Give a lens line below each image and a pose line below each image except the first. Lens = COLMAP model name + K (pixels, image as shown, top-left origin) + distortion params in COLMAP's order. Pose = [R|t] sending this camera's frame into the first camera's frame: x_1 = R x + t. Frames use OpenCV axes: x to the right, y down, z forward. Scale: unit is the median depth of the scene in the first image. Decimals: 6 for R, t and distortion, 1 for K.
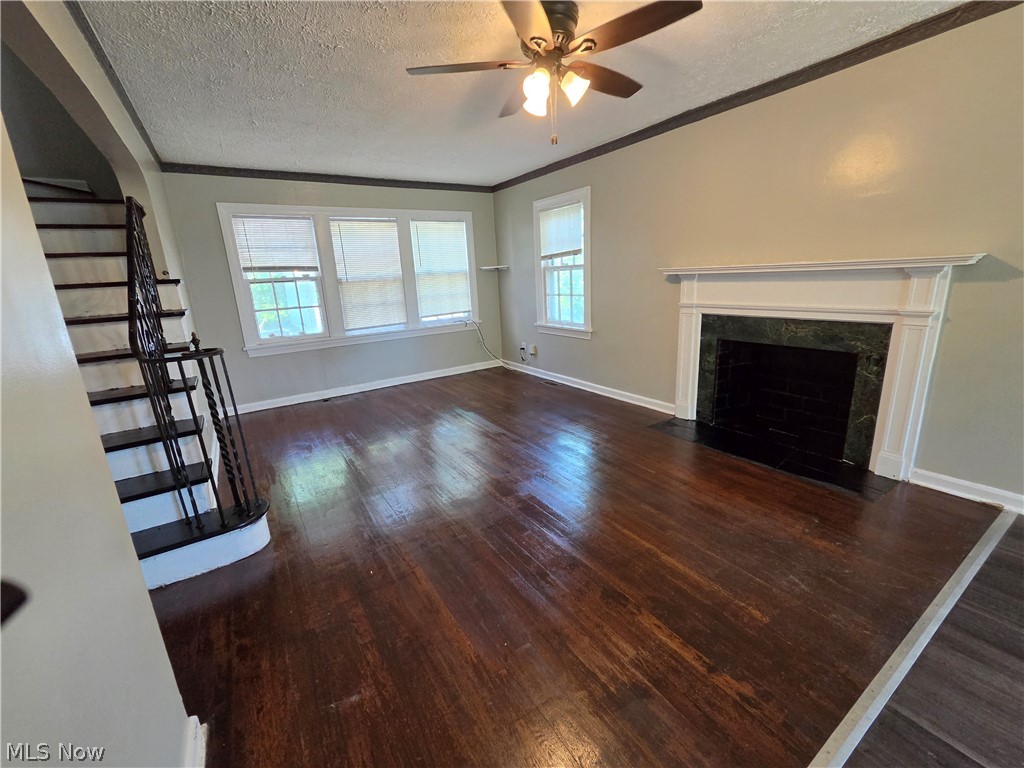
lens RADIAL K [[419.6, 0, 508.3], [0, 419.6, 383.3], [0, 0, 1]] dist [0.000532, 0.000116]
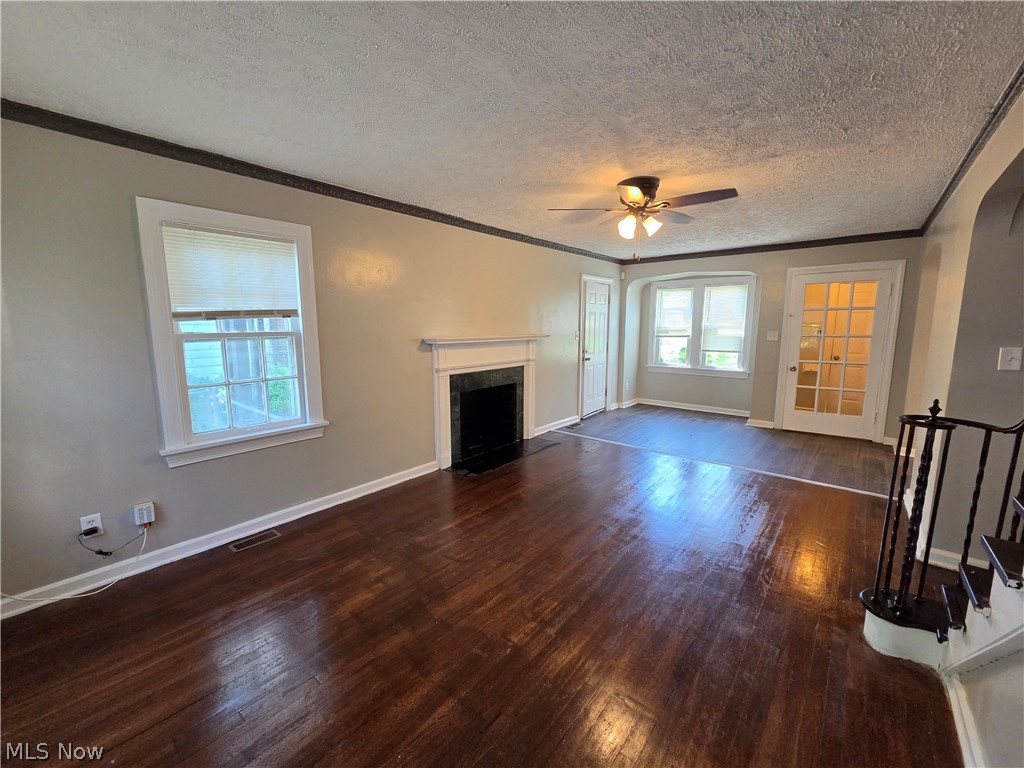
lens RADIAL K [[419.6, 0, 508.3], [0, 419.6, 383.3], [0, 0, 1]] dist [0.000532, 0.000116]
pose [[-0.297382, -0.079368, 0.951454, -0.691802], [0.261801, 0.951564, 0.161205, -0.270956], [-0.918164, 0.297031, -0.262199, 1.075752]]
